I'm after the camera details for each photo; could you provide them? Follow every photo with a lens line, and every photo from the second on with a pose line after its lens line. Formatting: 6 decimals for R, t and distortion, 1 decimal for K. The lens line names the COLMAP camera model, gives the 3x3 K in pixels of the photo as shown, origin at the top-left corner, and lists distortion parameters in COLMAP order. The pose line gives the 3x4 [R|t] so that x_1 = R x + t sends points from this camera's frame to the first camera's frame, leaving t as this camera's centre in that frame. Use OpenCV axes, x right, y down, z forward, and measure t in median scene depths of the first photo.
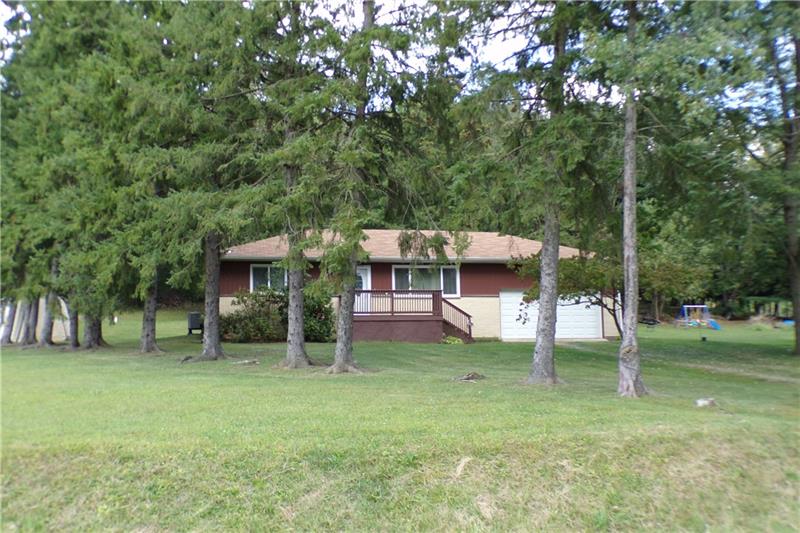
lens RADIAL K [[741.6, 0, 400.0], [0, 741.6, 266.5], [0, 0, 1]] dist [0.004002, 0.001307]
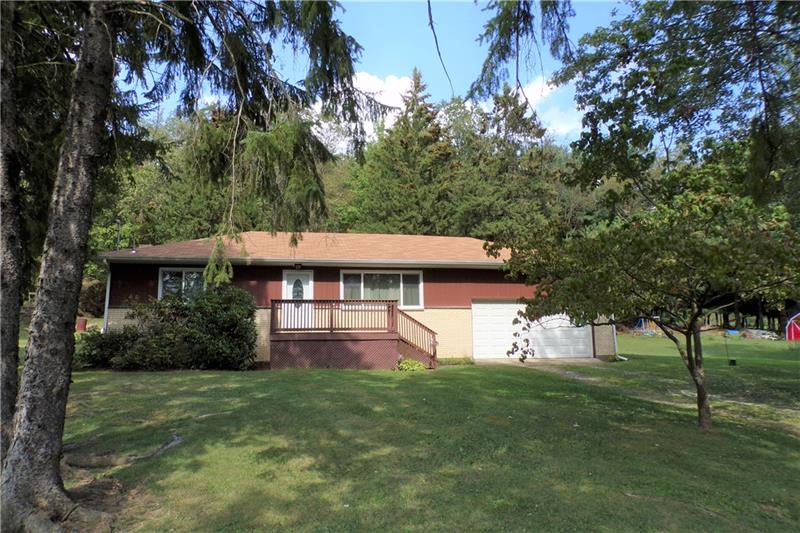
lens RADIAL K [[552.1, 0, 400.0], [0, 552.1, 266.5], [0, 0, 1]] dist [-0.004489, -0.000986]
pose [[0.999953, 0.000445, 0.009706, 0.050569], [-0.000105, 0.999389, -0.034960, 0.016301], [-0.009716, 0.034958, 0.999342, 0.396851]]
